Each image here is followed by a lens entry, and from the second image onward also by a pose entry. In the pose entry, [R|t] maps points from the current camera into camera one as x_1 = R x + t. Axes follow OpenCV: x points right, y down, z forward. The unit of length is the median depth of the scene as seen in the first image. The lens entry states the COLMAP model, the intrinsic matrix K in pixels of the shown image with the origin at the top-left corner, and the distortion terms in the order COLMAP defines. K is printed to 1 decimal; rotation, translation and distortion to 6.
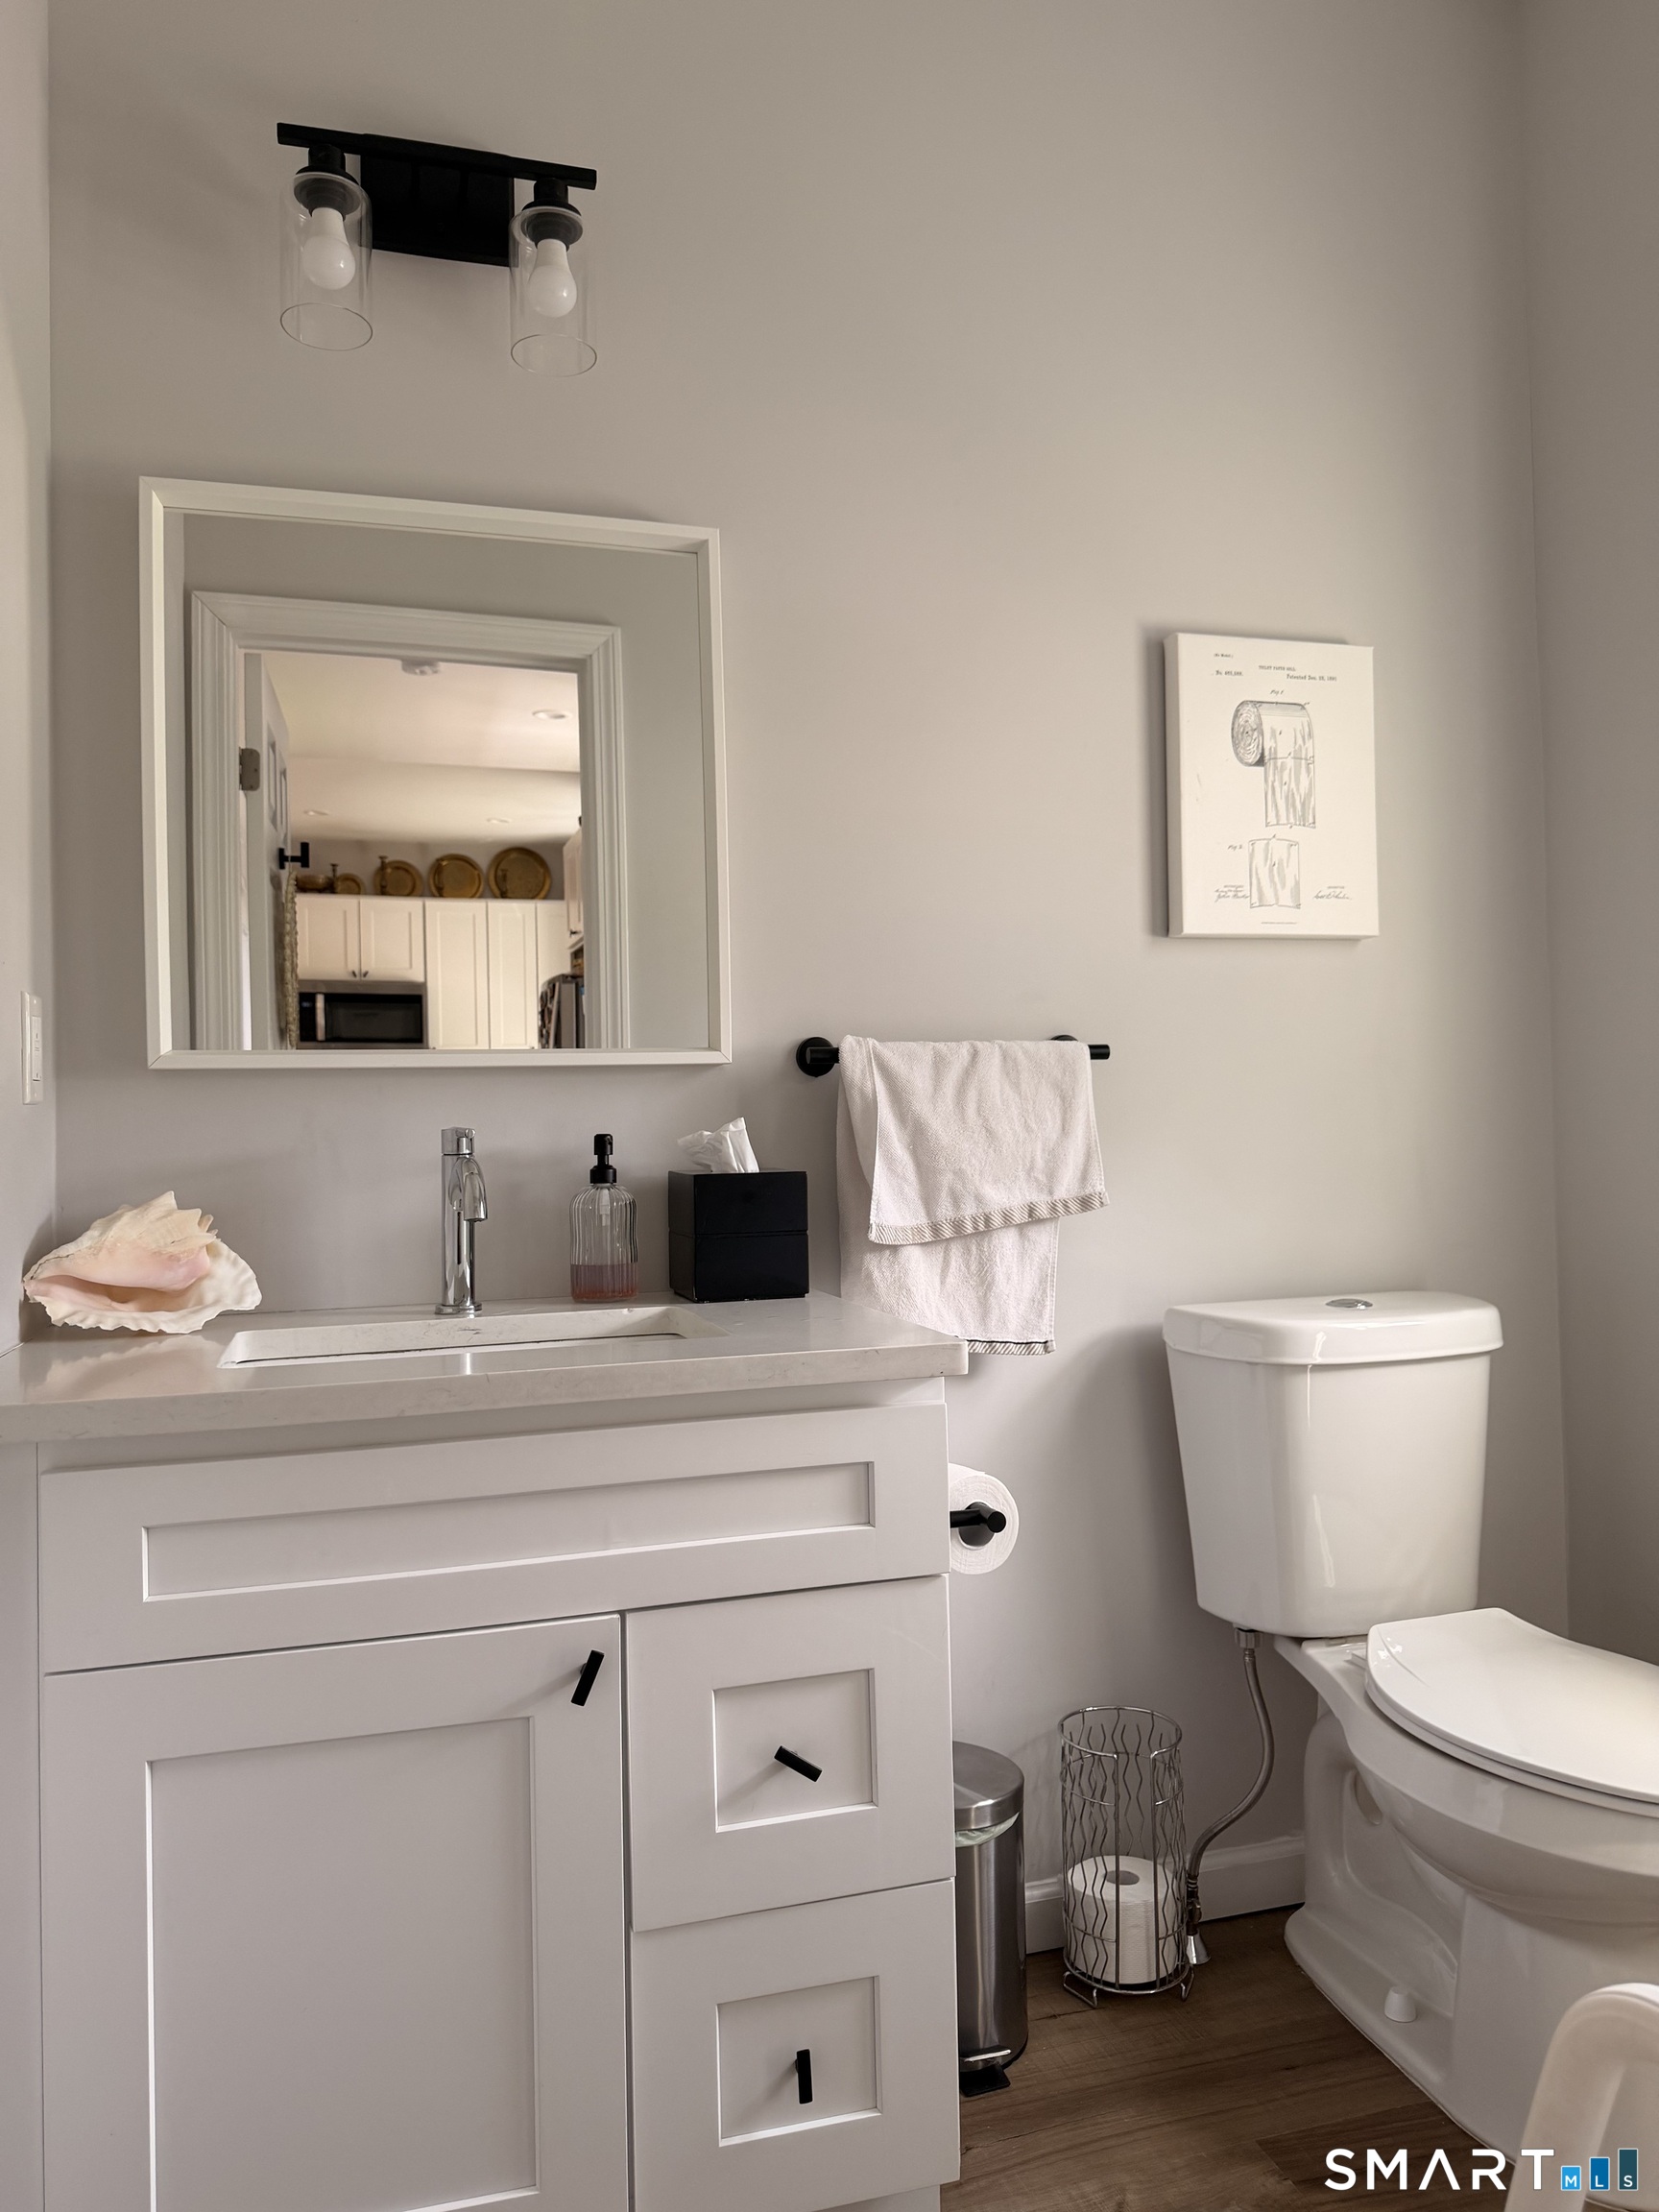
lens RADIAL K [[1528.5, 0, 786.6], [0, 1528.5, 1101.2], [0, 0, 1]] dist [0.062365, -0.063552]
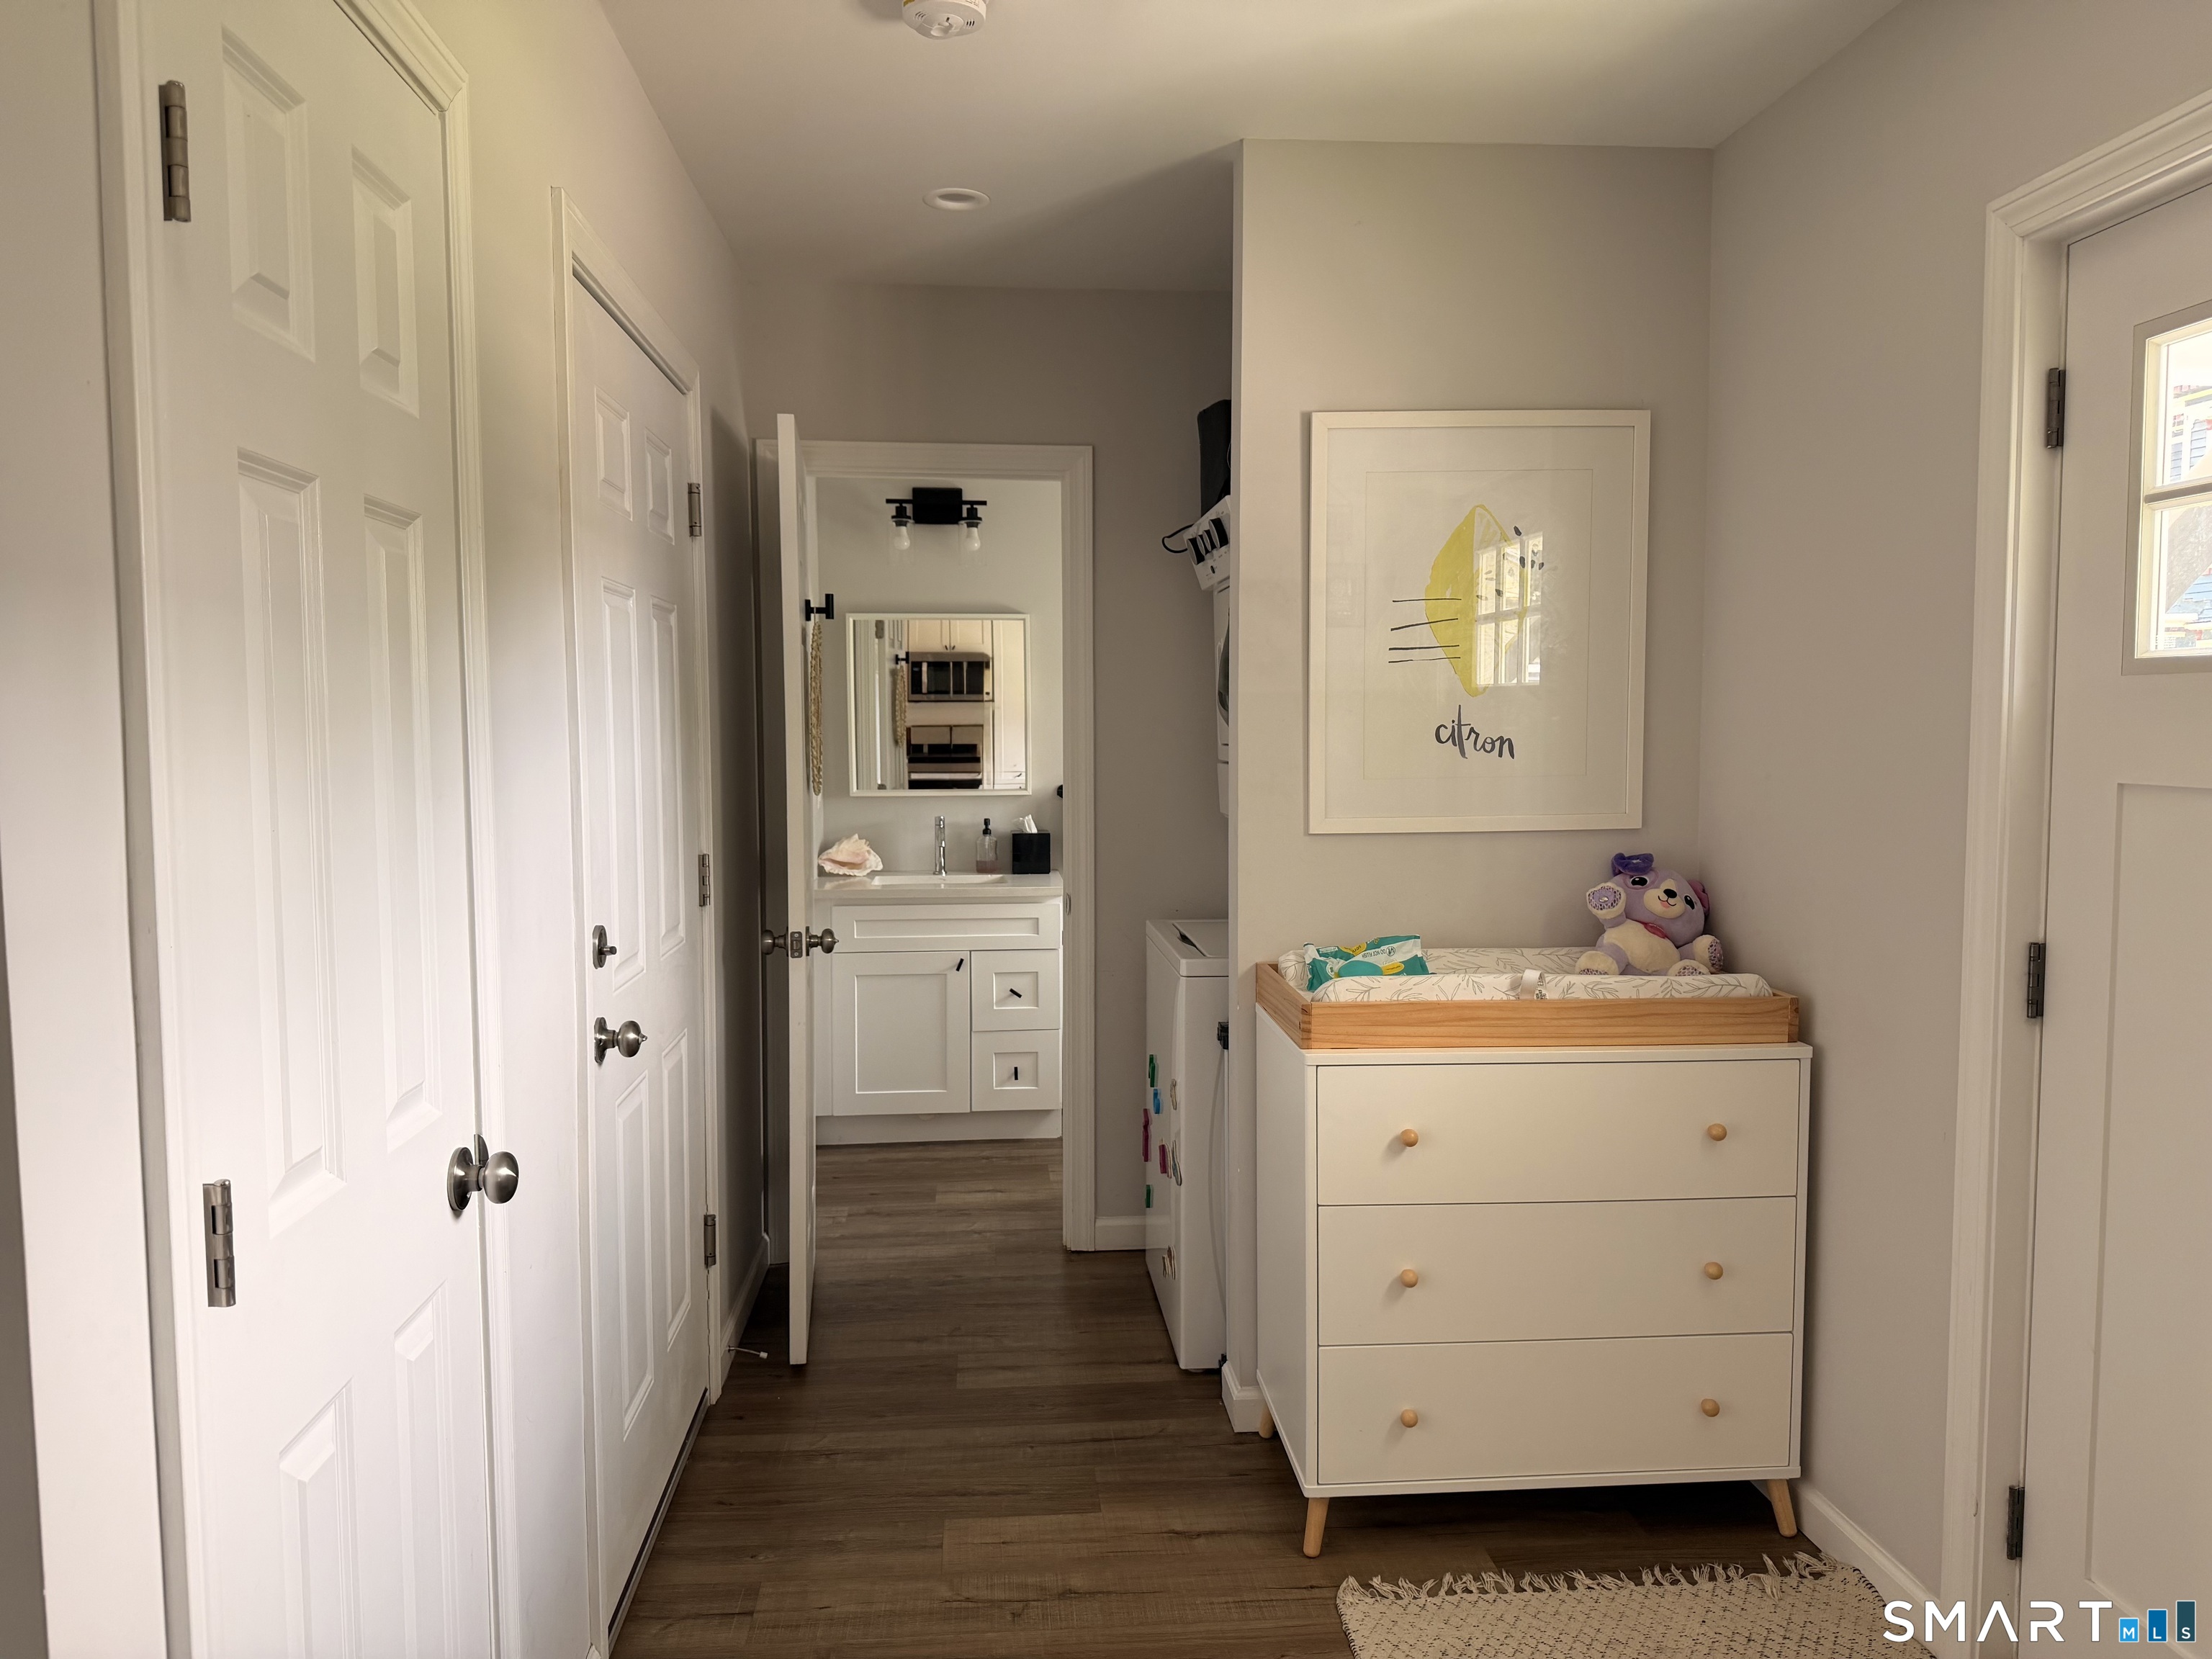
lens RADIAL K [[1528.5, 0, 1106.0], [0, 1528.5, 829.5], [0, 0, 1]] dist [0.062365, -0.063552]
pose [[0.981641, 0.032528, -0.187944, 0.740110], [-0.013038, 0.994490, 0.104018, -0.298095], [0.190292, -0.099658, 0.976656, -2.098224]]
